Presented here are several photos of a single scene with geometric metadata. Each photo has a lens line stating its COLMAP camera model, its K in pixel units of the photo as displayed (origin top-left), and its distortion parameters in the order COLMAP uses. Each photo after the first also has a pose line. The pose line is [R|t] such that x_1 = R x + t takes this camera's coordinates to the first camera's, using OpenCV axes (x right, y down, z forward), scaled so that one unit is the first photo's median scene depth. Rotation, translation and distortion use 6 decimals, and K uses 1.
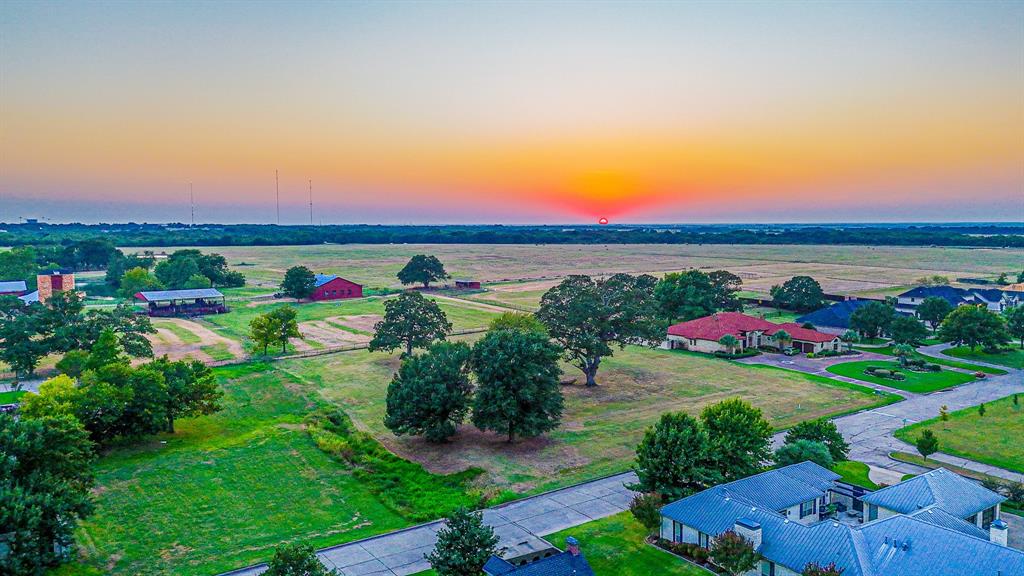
lens RADIAL K [[760.6, 0, 512.0], [0, 760.6, 288.0], [0, 0, 1]] dist [0.070152, -0.067916]
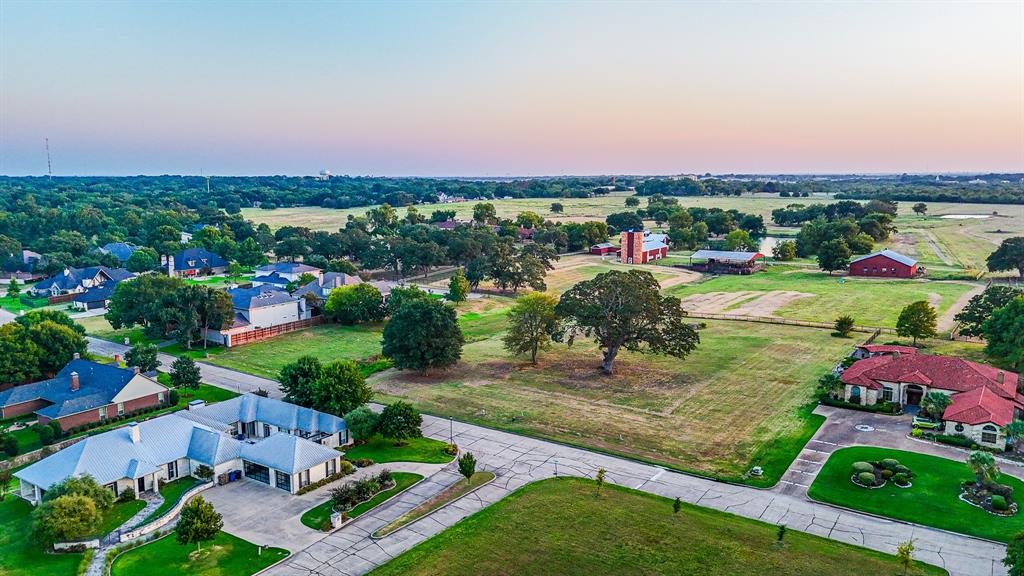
lens RADIAL K [[760.6, 0, 512.0], [0, 760.6, 288.0], [0, 0, 1]] dist [0.070152, -0.067916]
pose [[0.346130, 0.141356, -0.927477, 1.004153], [-0.077269, 0.989521, 0.121975, -0.107788], [0.934999, 0.029446, 0.353425, 0.479353]]
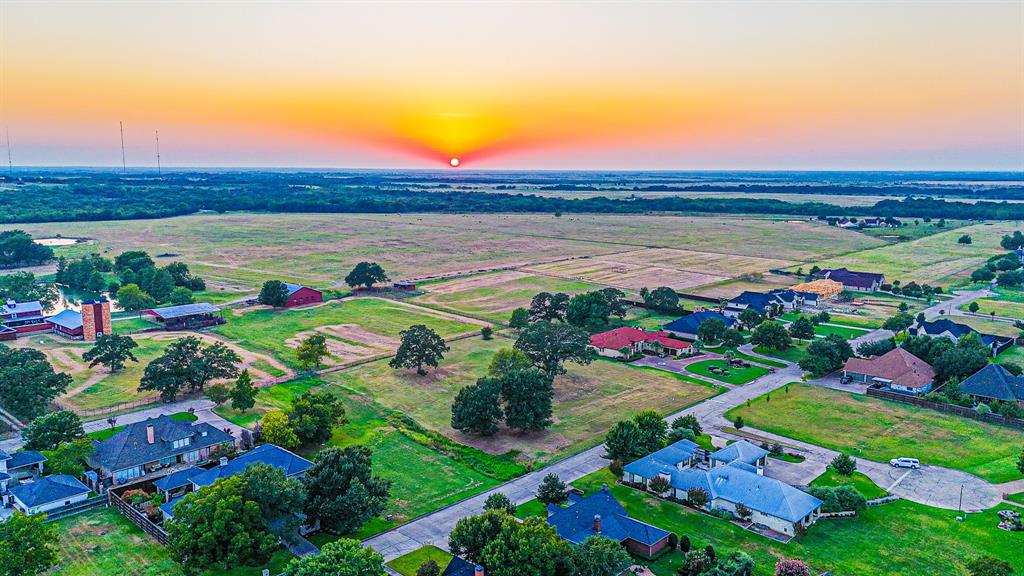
lens RADIAL K [[769.8, 0, 512.0], [0, 769.8, 288.0], [0, 0, 1]] dist [0.077414, -0.084046]
pose [[0.981884, -0.022384, 0.188157, -0.267864], [0.008777, 0.997305, 0.072843, -0.198101], [-0.189281, -0.069872, 0.979434, -0.546102]]
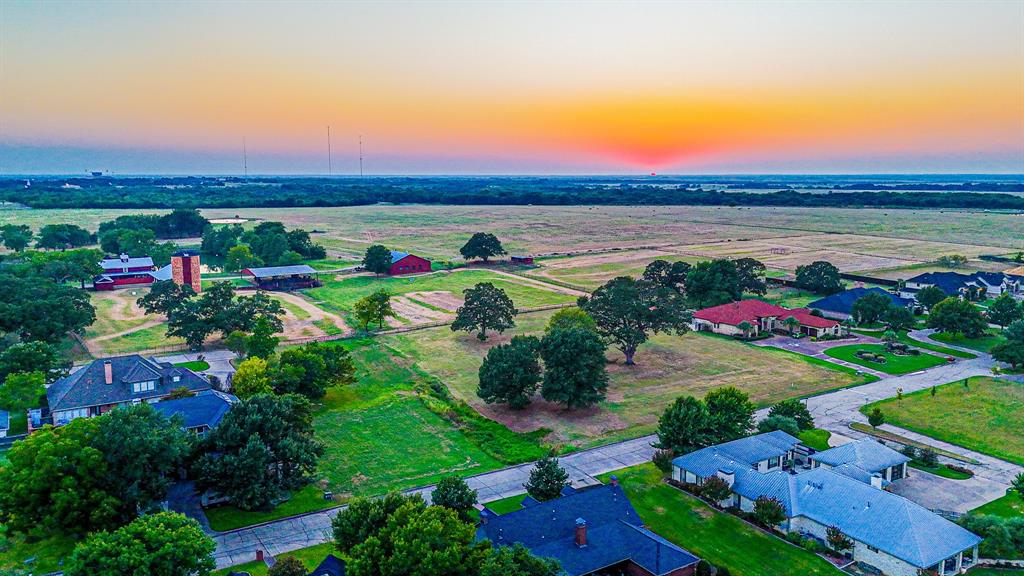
lens RADIAL K [[760.6, 0, 512.0], [0, 760.6, 288.0], [0, 0, 1]] dist [0.070152, -0.067916]
pose [[0.998338, 0.011353, -0.056498, -0.021747], [-0.007694, 0.997884, 0.064563, -0.076682], [0.057111, -0.064021, 0.996313, -0.262474]]
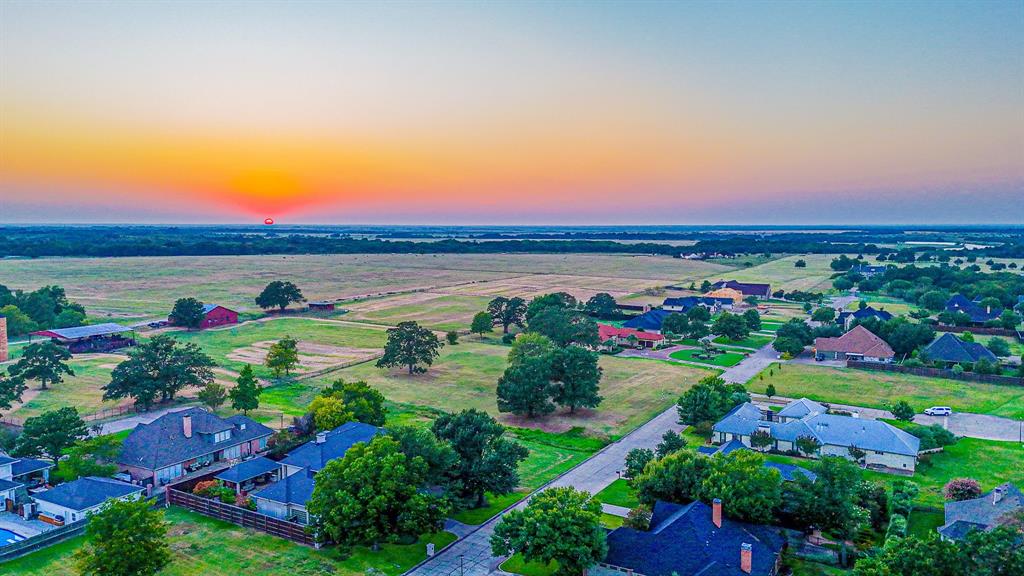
lens RADIAL K [[760.6, 0, 512.0], [0, 760.6, 288.0], [0, 0, 1]] dist [0.070152, -0.067916]
pose [[0.909042, -0.032449, 0.415439, -0.602926], [0.032564, 0.999446, 0.006811, -0.066723], [-0.415430, 0.007336, 0.909596, -0.355456]]
